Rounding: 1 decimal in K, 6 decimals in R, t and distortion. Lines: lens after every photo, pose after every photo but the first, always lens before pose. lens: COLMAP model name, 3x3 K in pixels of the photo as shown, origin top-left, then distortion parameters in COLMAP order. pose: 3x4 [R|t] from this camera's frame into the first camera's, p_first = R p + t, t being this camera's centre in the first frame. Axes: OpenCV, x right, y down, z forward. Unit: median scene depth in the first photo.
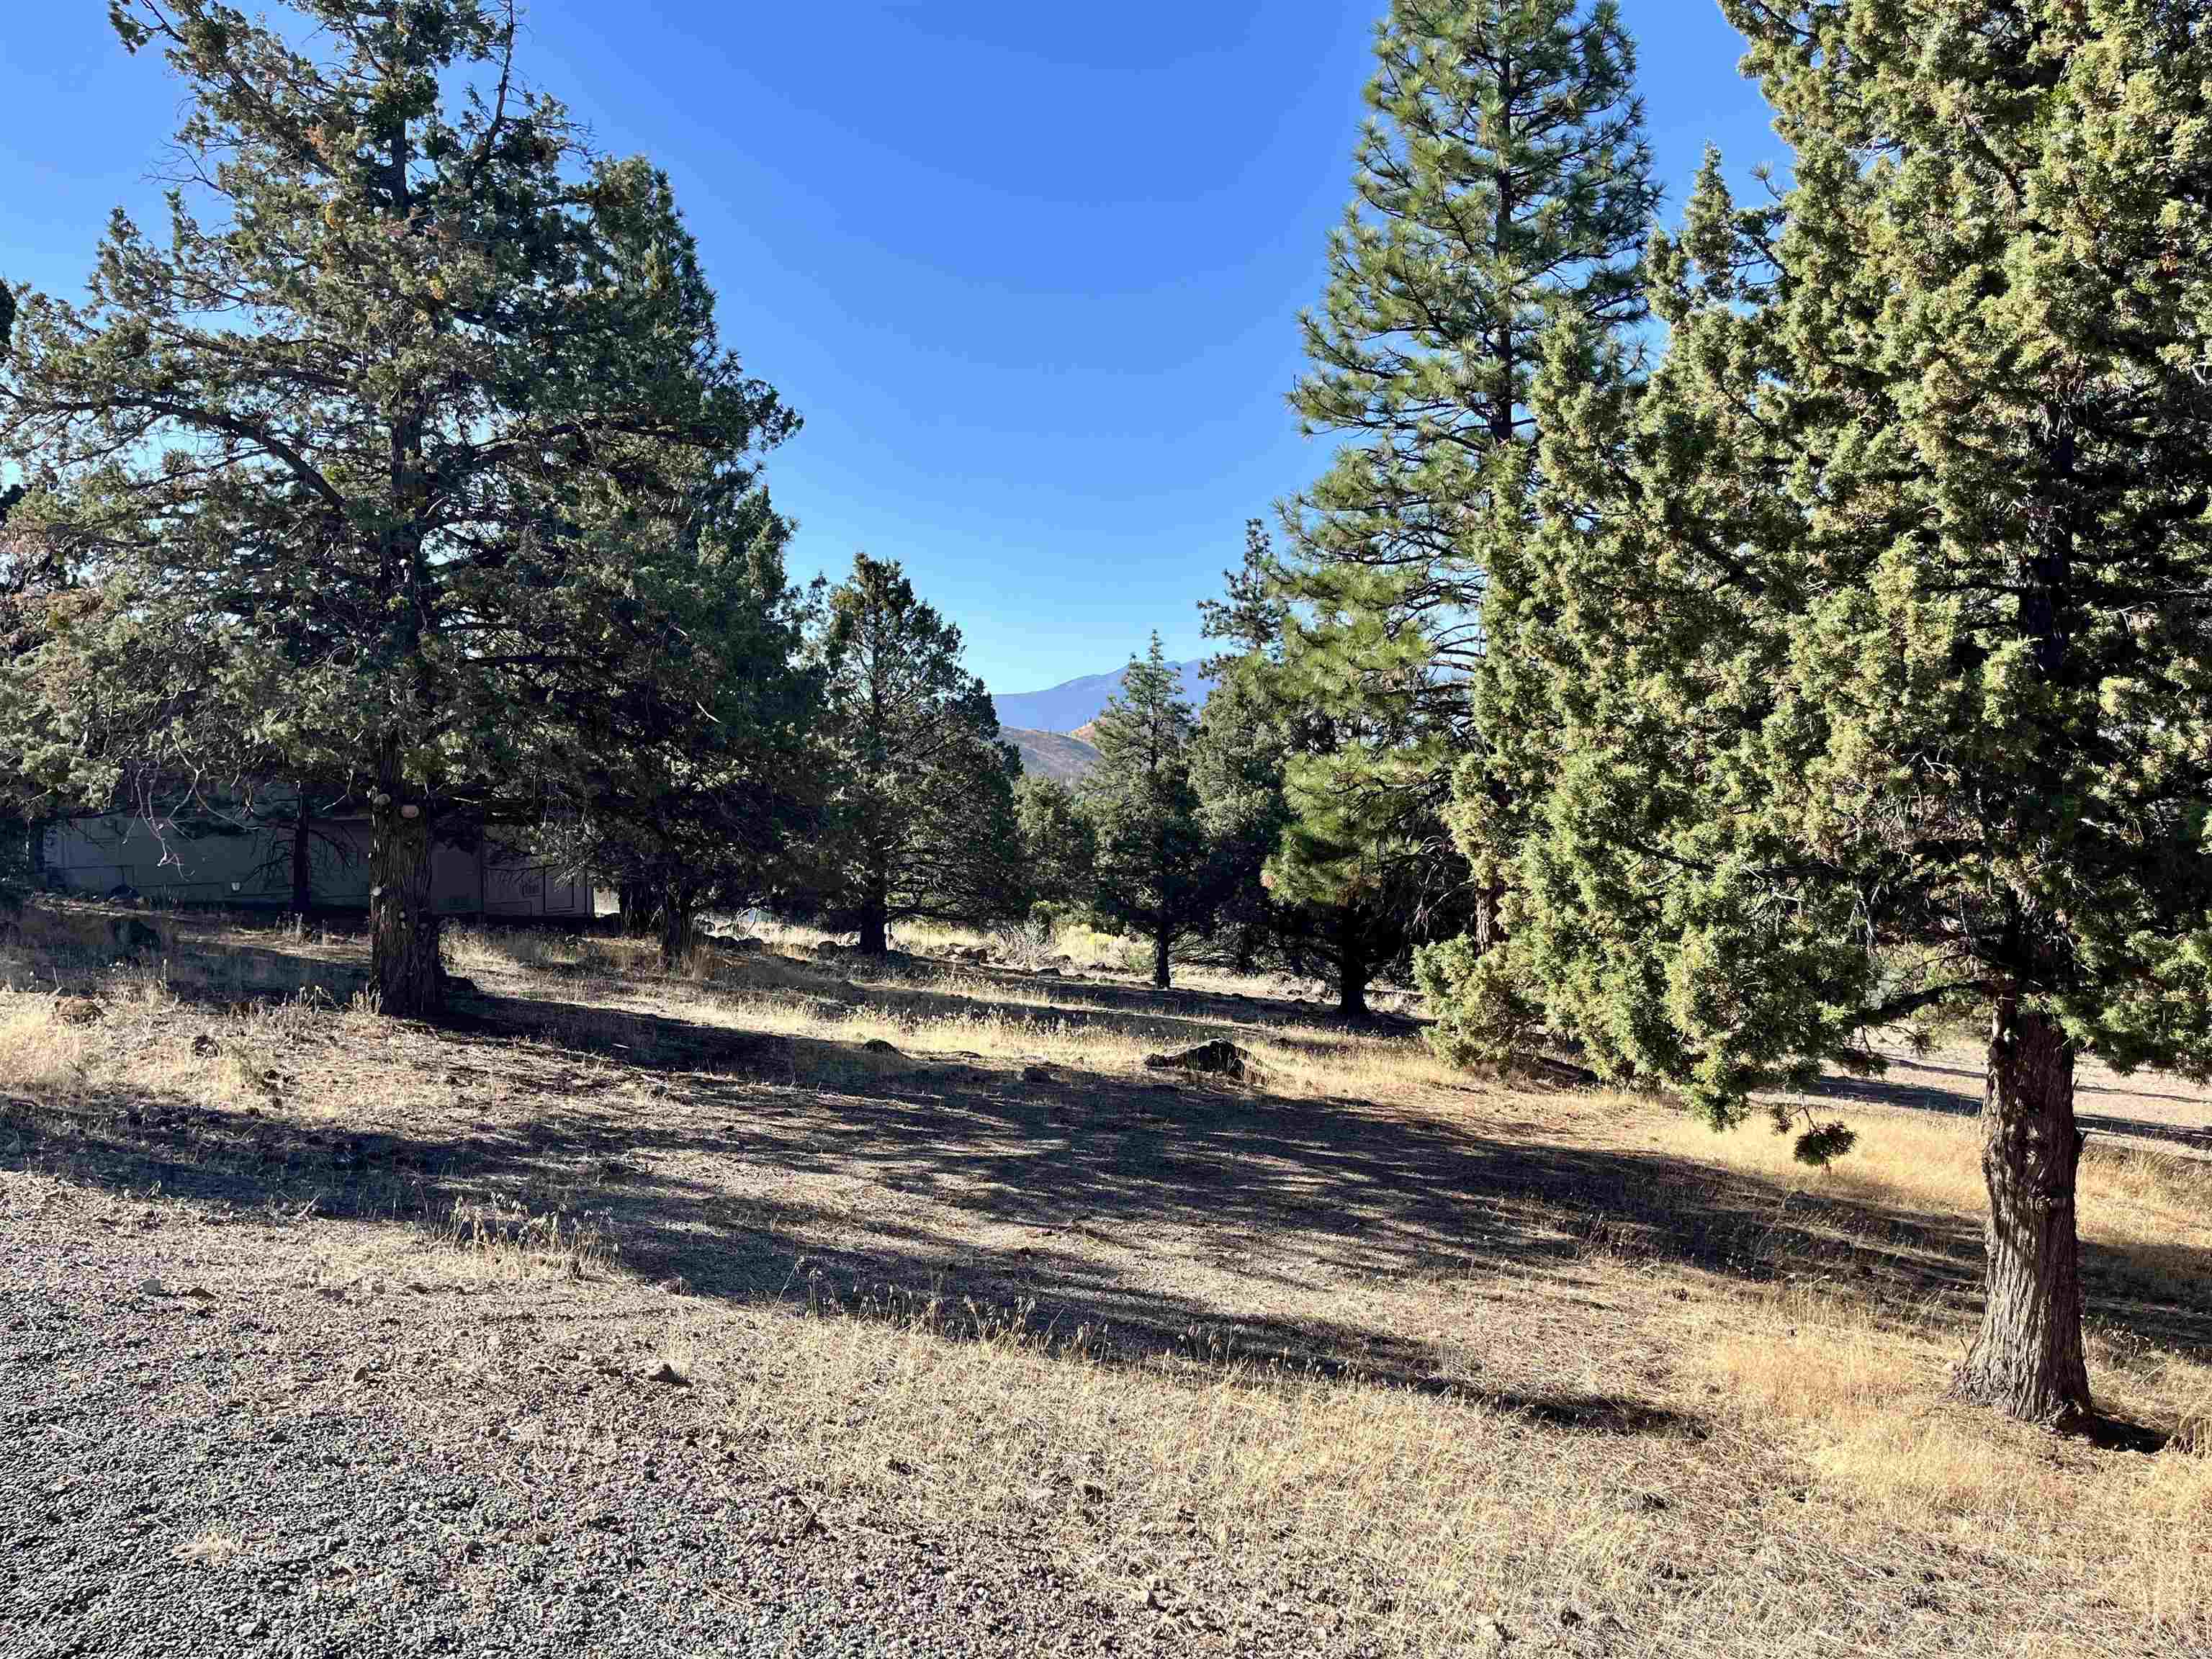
lens RADIAL K [[1691.0, 0, 1106.0], [0, 1691.0, 829.5], [0, 0, 1]] dist [0.069636, -0.114044]
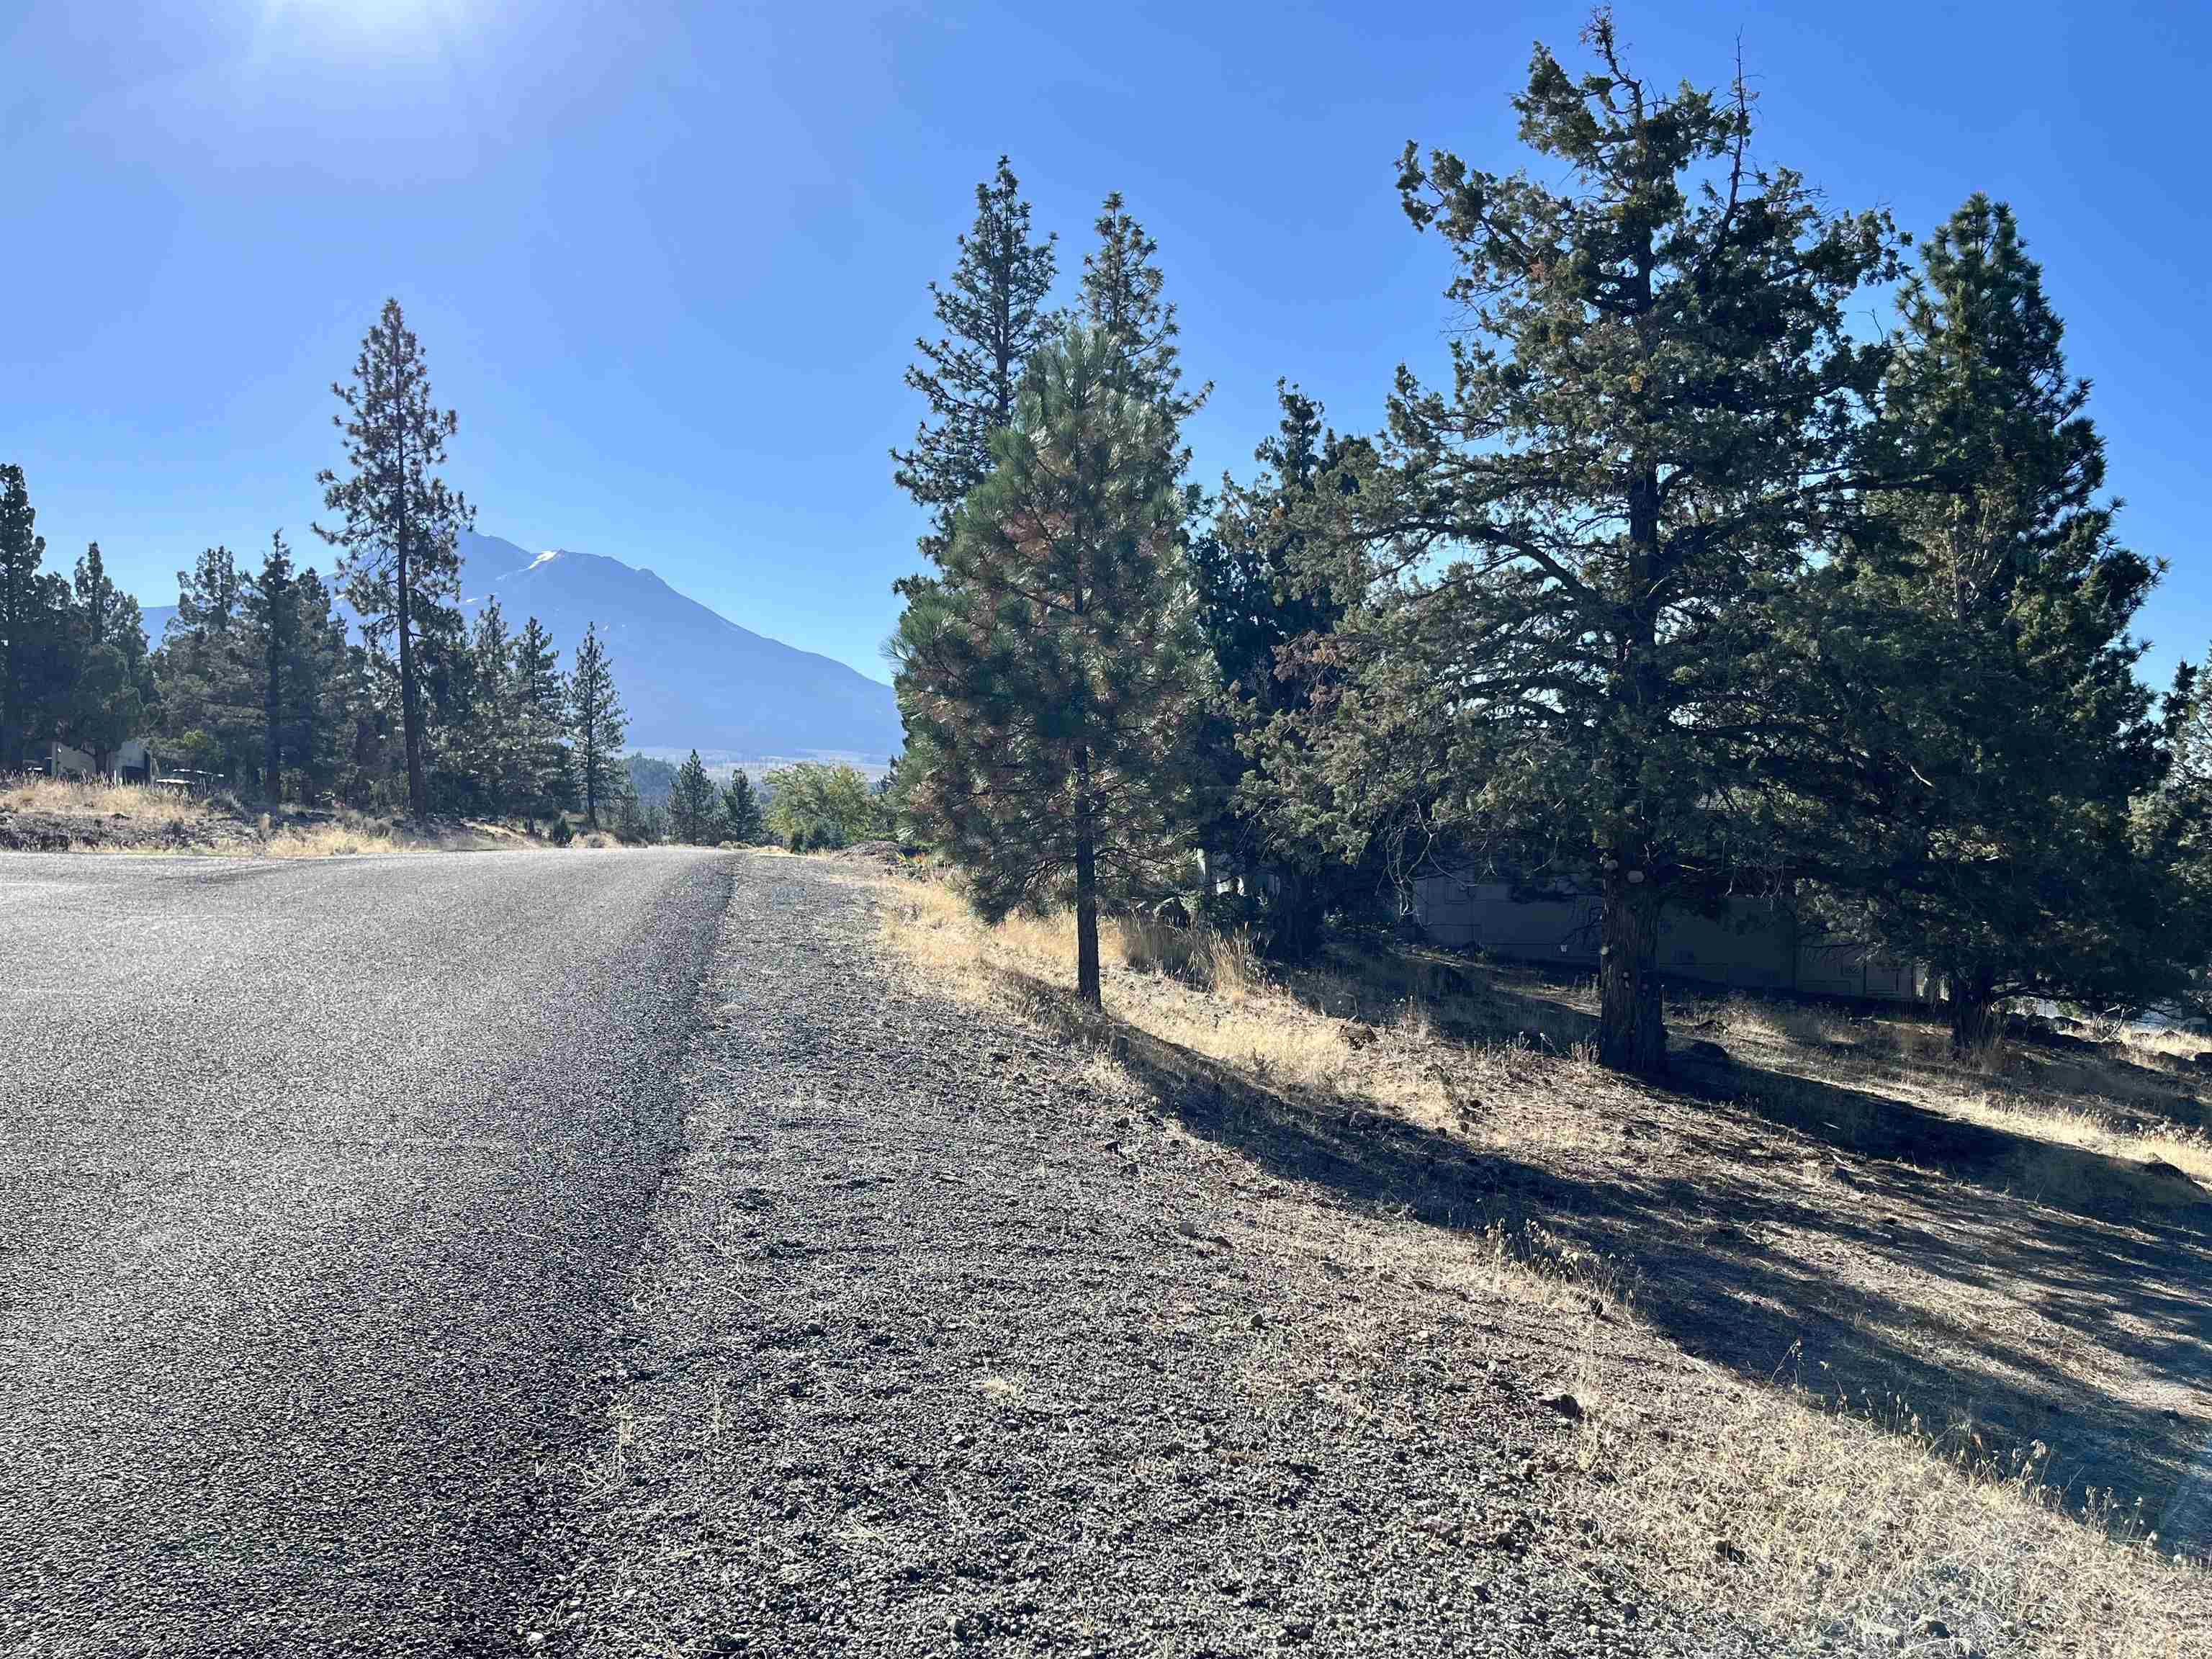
lens RADIAL K [[1691.0, 0, 1106.0], [0, 1691.0, 829.5], [0, 0, 1]] dist [0.069636, -0.114044]
pose [[0.700650, 0.000650, -0.713505, 0.125156], [-0.035616, 0.998785, -0.034064, 0.008743], [0.712615, 0.049279, 0.699822, 0.031302]]
